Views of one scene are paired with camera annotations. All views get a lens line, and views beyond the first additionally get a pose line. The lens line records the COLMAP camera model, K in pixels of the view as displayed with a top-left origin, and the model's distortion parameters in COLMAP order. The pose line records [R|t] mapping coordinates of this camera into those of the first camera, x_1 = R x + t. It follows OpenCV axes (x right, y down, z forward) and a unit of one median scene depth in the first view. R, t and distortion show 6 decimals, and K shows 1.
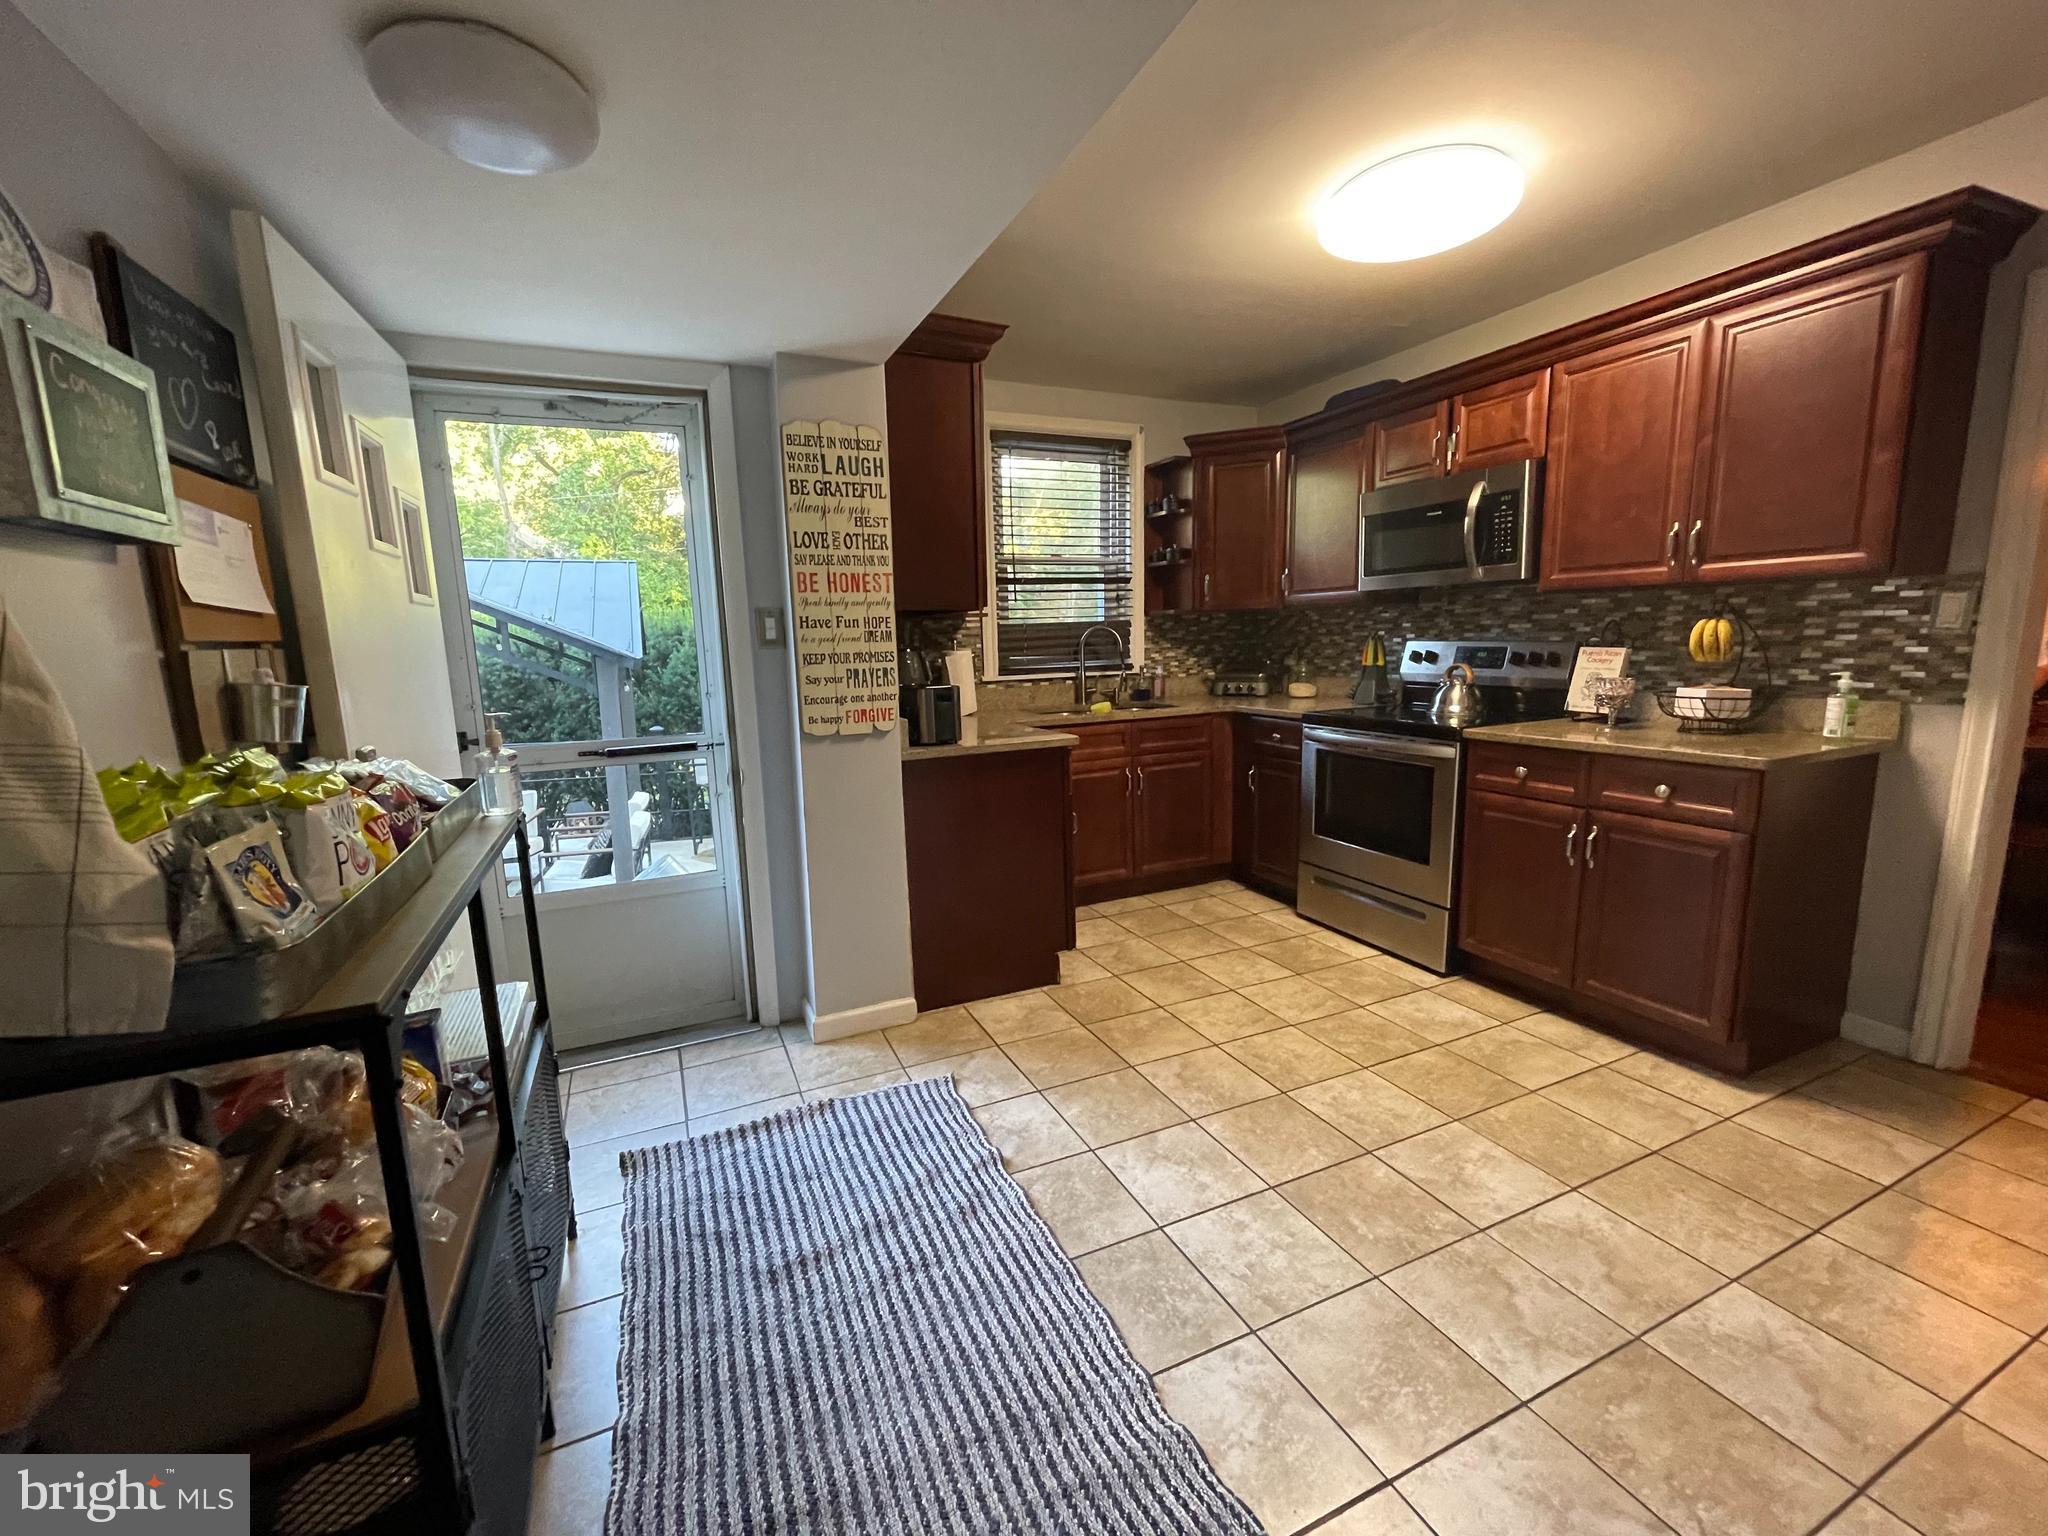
lens RADIAL K [[825.3, 0, 1016.1], [0, 825.3, 767.7], [0, 0, 1]] dist [-0.003082, 0.002141]
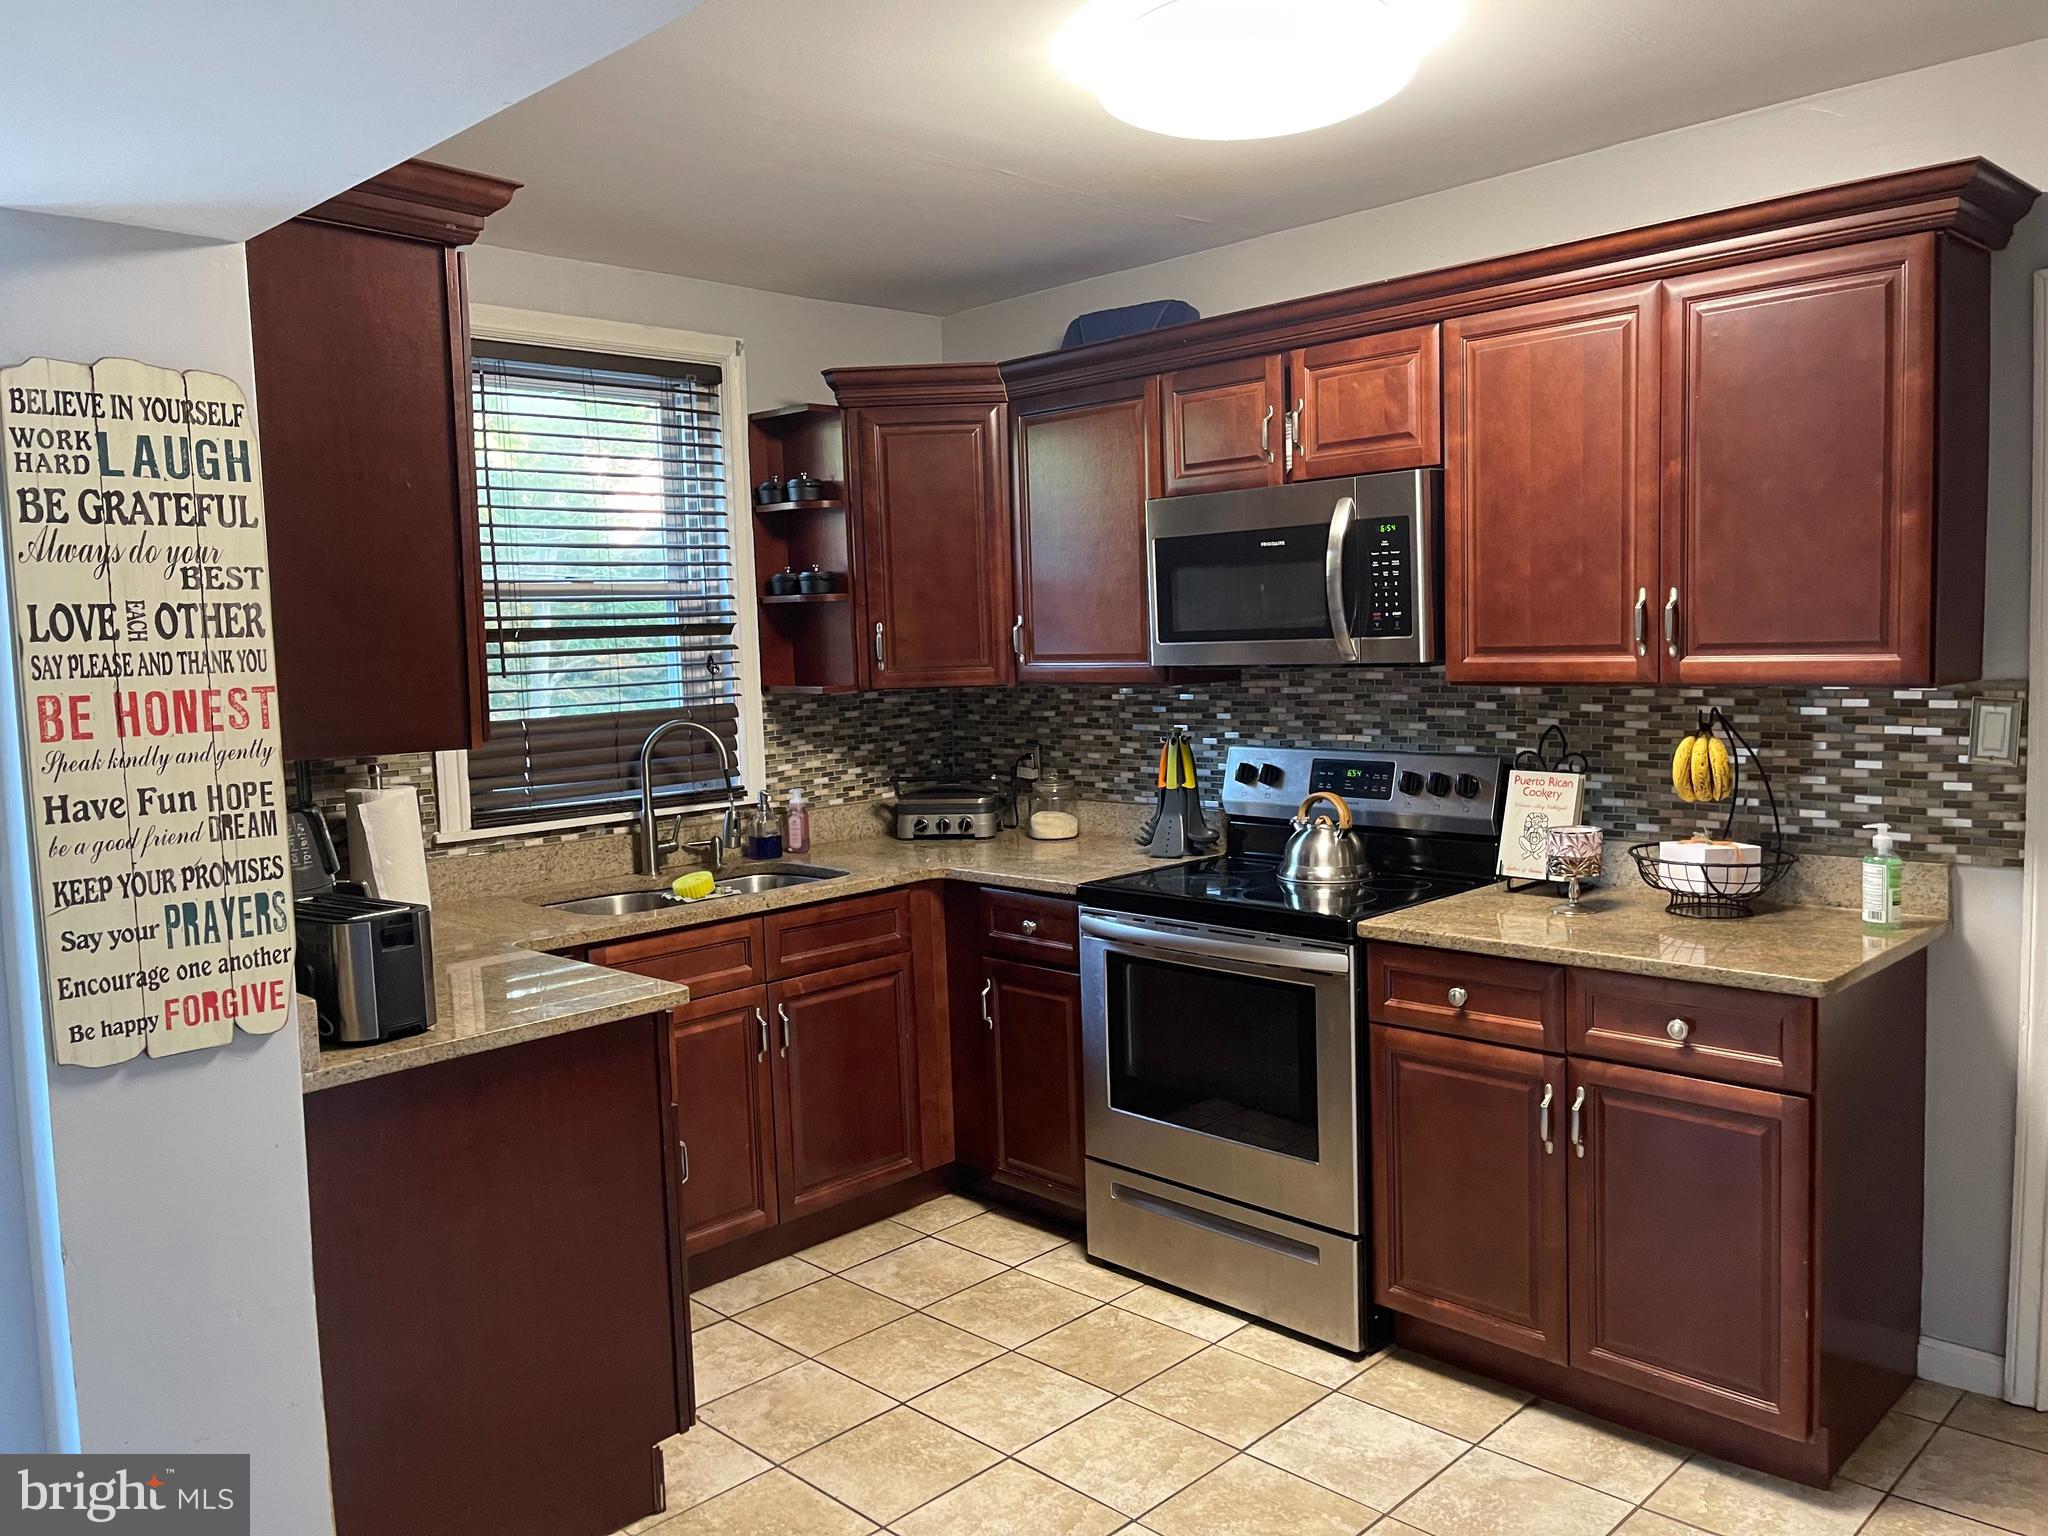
lens RADIAL K [[1548.8, 0, 1016.3], [0, 1548.8, 772.9], [0, 0, 1]] dist [0.047889, -0.051219]
pose [[0.936405, -0.034552, 0.349217, -0.061282], [0.063668, 0.995353, -0.072239, -0.088098], [-0.345098, 0.089879, 0.934253, 0.053971]]
